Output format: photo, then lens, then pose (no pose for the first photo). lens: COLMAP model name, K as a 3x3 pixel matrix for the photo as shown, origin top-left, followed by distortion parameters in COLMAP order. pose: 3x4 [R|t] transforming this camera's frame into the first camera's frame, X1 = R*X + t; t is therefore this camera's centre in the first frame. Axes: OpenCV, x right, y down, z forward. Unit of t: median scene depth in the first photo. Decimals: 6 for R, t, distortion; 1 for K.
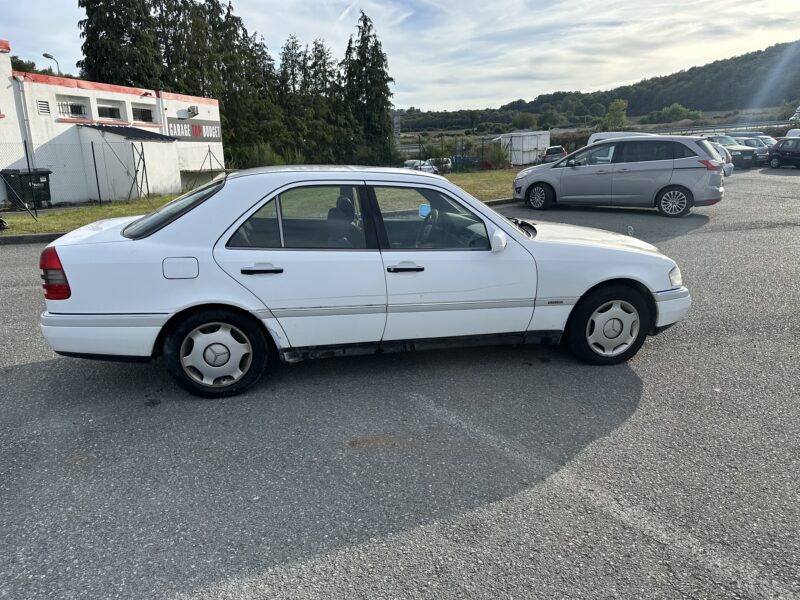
lens RADIAL K [[558.2, 0, 404.3], [0, 558.2, 296.5], [0, 0, 1]] dist [0.003444, -0.007940]
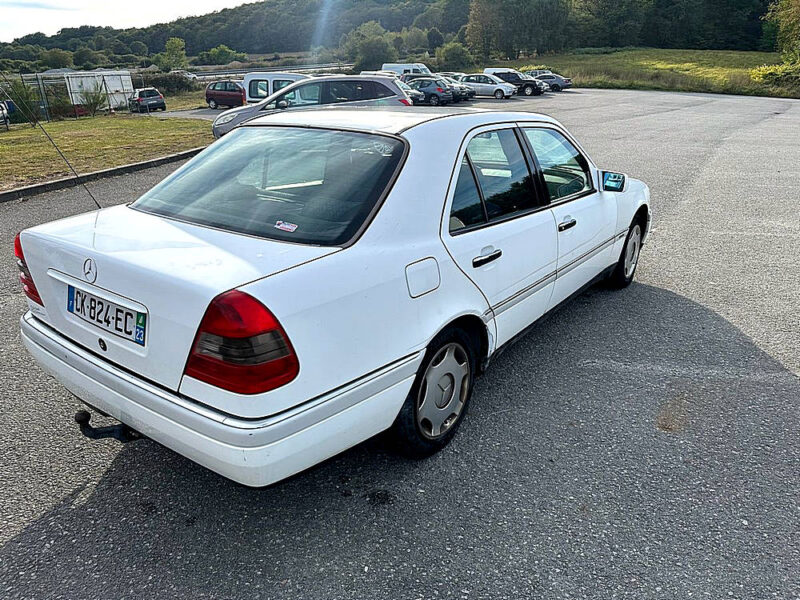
lens RADIAL K [[558.2, 0, 399.5], [0, 558.2, 303.9], [0, 0, 1]] dist [0.003444, -0.007940]
pose [[0.750490, -0.240564, 0.615544, -0.213734], [0.174856, 0.970484, 0.166091, -0.033793], [-0.637331, -0.017018, 0.770402, 0.141039]]
